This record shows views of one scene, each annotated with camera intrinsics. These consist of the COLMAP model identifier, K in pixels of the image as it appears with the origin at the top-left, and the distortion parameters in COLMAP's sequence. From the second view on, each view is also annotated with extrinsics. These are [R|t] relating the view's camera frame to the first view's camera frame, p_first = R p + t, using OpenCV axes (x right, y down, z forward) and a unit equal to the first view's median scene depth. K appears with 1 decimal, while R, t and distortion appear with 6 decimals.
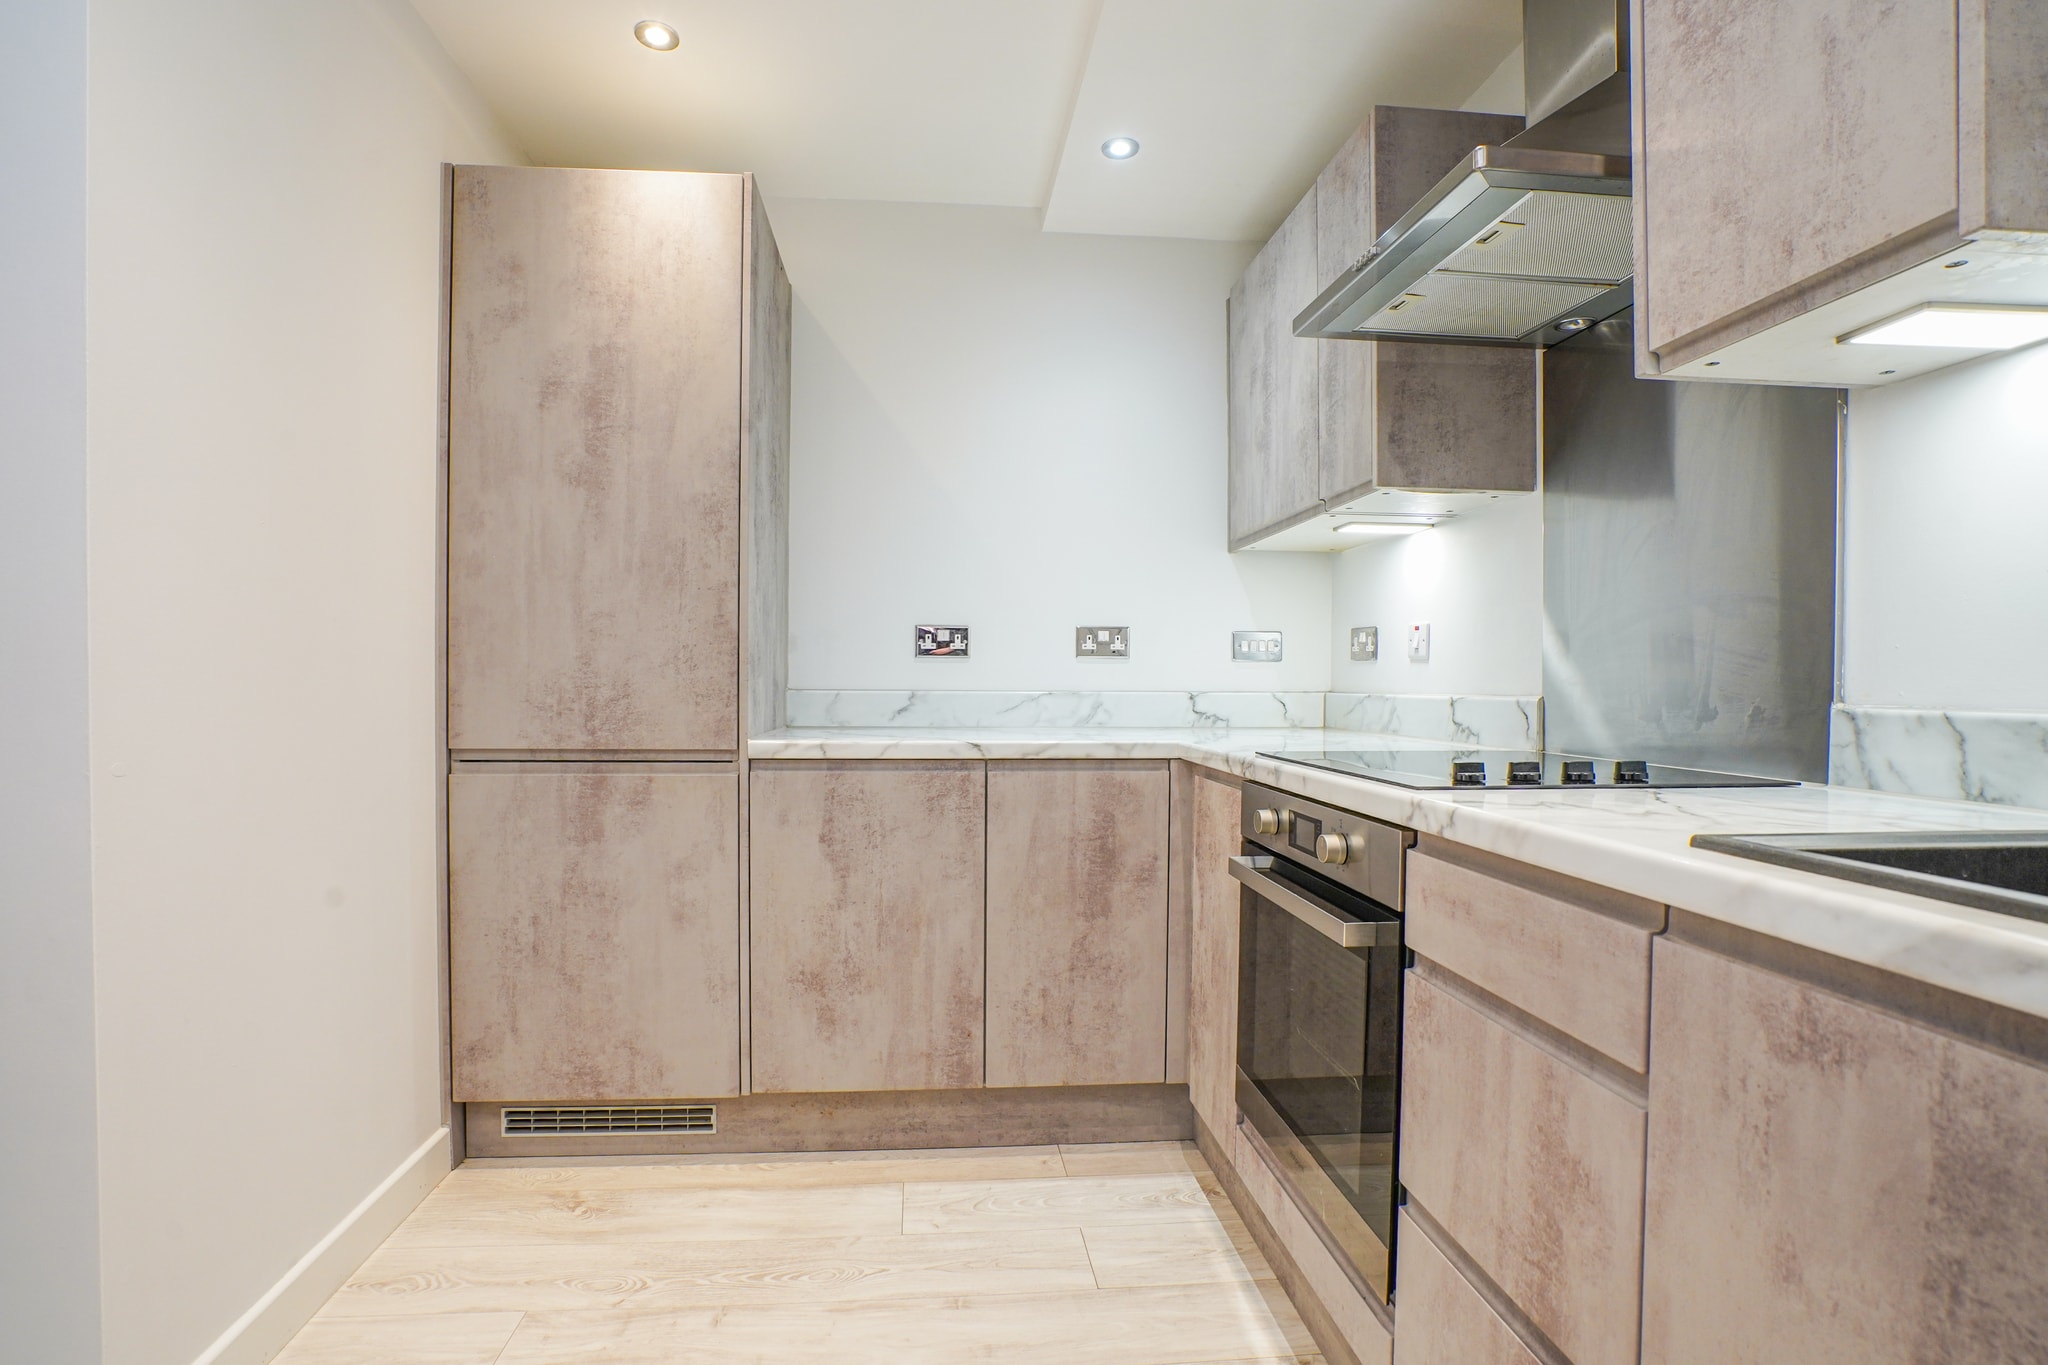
lens RADIAL K [[980.5, 0, 1006.4], [0, 980.5, 680.9], [0, 0, 1]] dist [-0.052000, 0.017798]
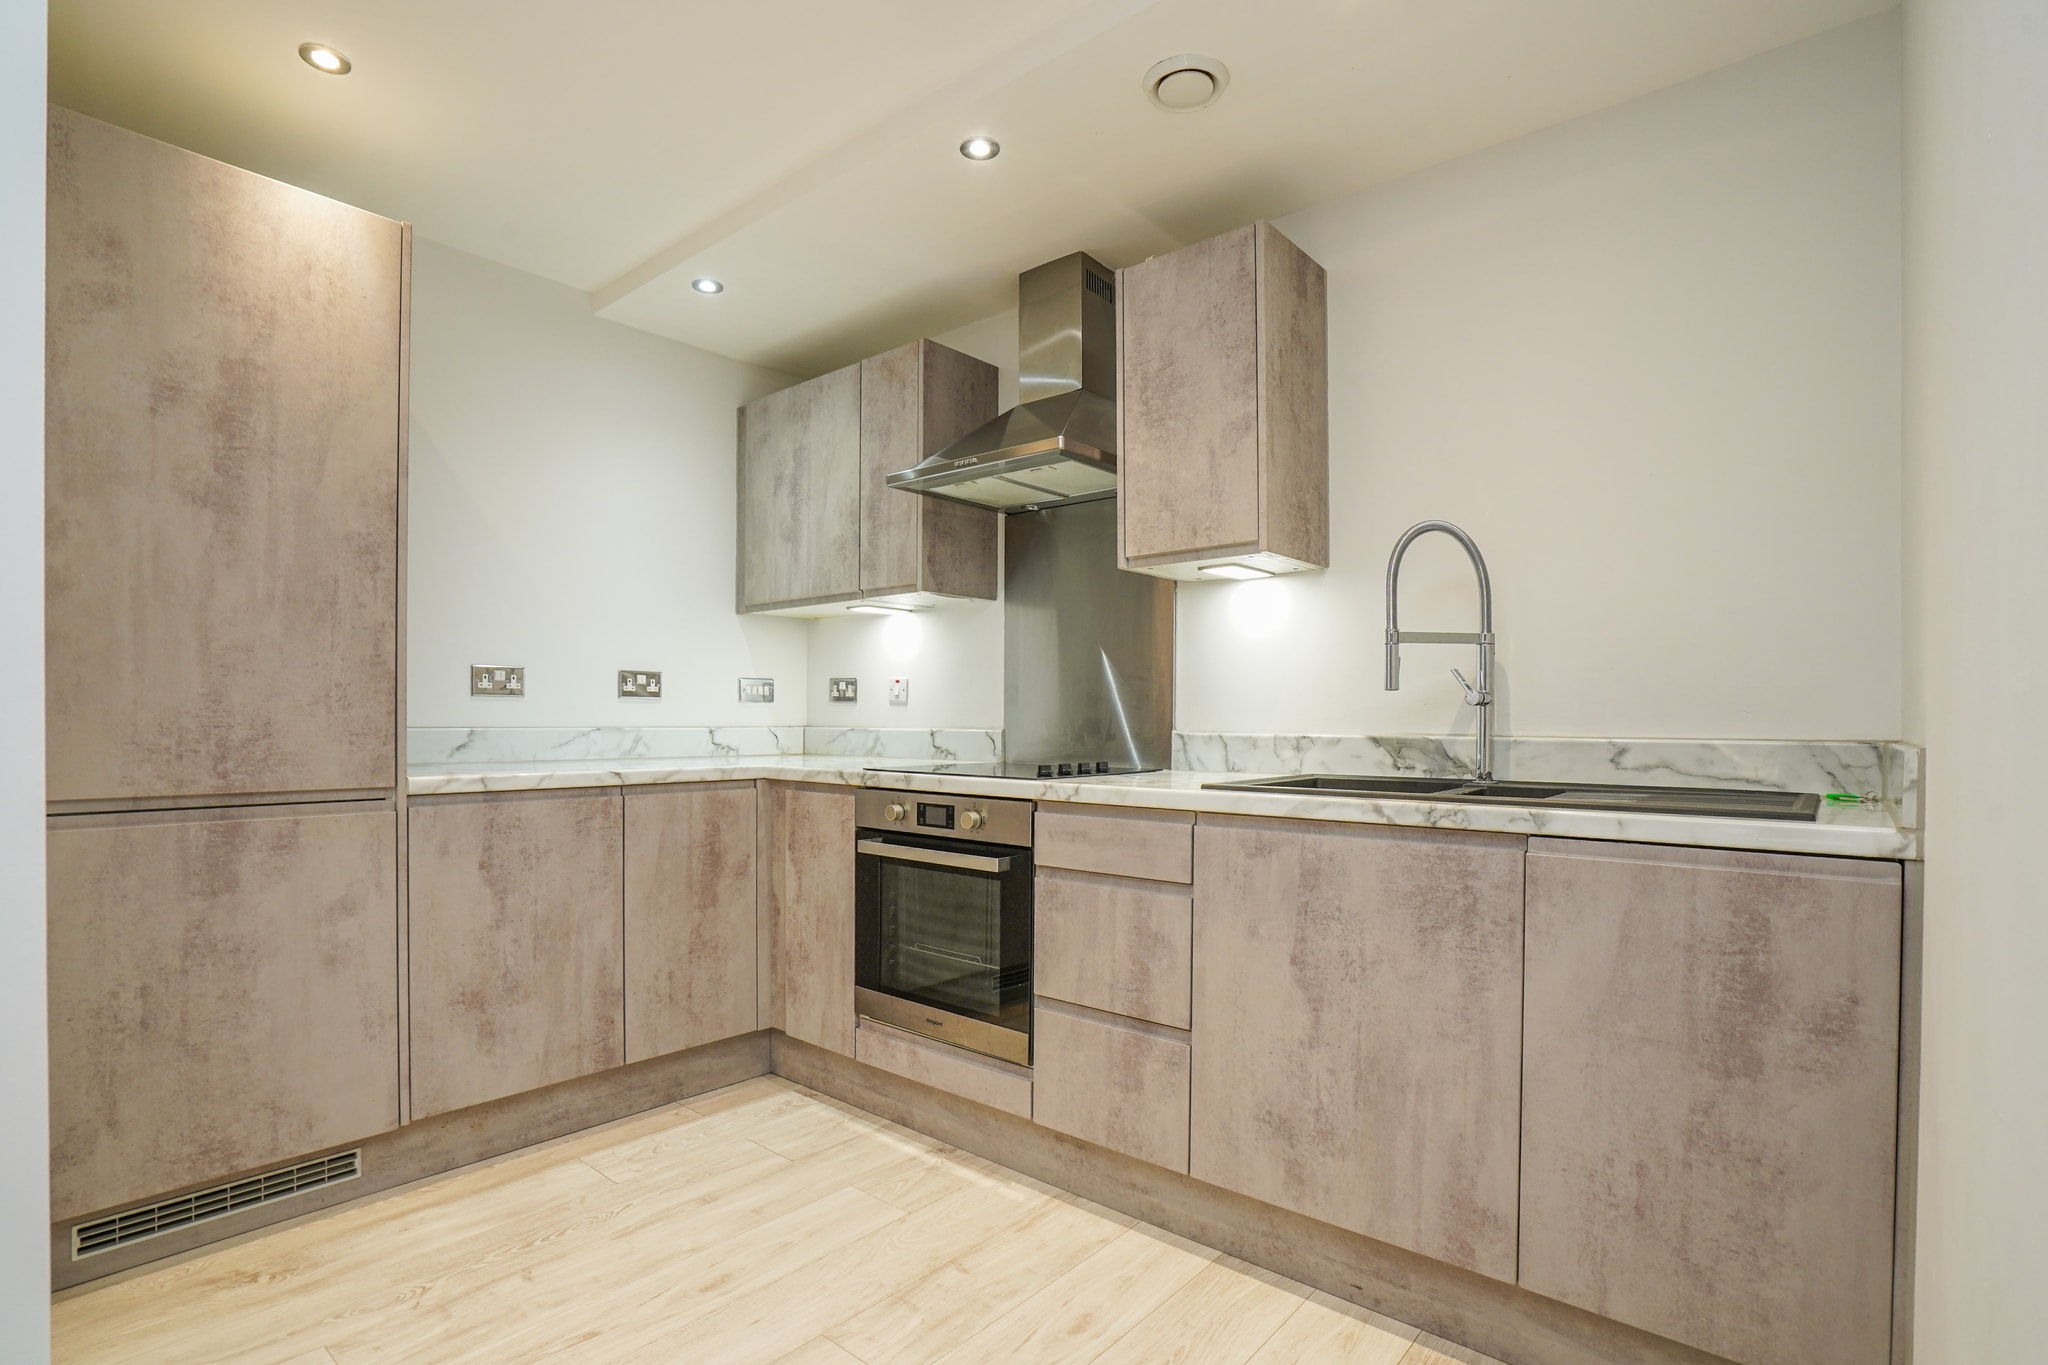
lens RADIAL K [[980.5, 0, 1021.2], [0, 980.5, 702.3], [0, 0, 1]] dist [-0.052000, 0.017798]
pose [[0.714255, 0.009853, 0.699817, -0.519947], [-0.001567, 0.999921, -0.012478, -0.006593], [-0.699884, 0.007816, 0.714214, -0.179833]]
